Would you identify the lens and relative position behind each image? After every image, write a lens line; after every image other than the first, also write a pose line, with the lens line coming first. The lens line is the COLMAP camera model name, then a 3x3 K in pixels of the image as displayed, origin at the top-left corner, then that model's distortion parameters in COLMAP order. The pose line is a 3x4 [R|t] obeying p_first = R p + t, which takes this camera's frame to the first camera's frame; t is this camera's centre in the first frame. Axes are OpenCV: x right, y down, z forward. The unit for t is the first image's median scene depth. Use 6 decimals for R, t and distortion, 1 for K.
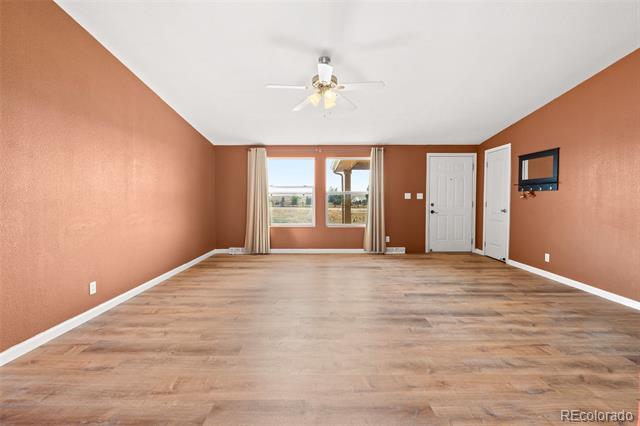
lens RADIAL K [[276.1, 0, 320.6], [0, 276.1, 207.8], [0, 0, 1]] dist [-0.008403, 0.000611]
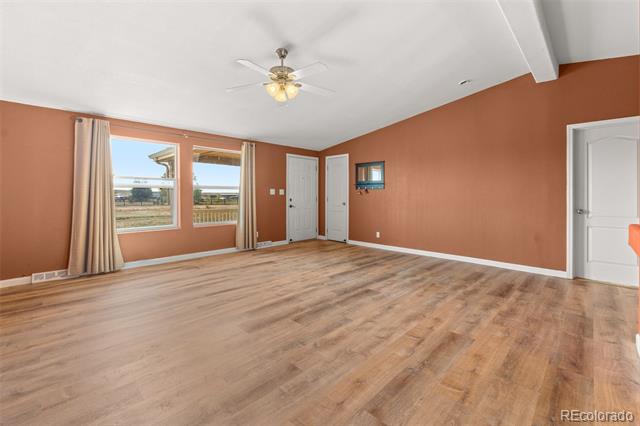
lens RADIAL K [[276.1, 0, 328.4], [0, 276.1, 200.1], [0, 0, 1]] dist [-0.008403, 0.000611]
pose [[0.697875, -0.009673, 0.716154, -0.306482], [0.019830, 0.999786, -0.005820, -0.000767], [-0.715945, 0.018263, 0.697918, 0.113606]]
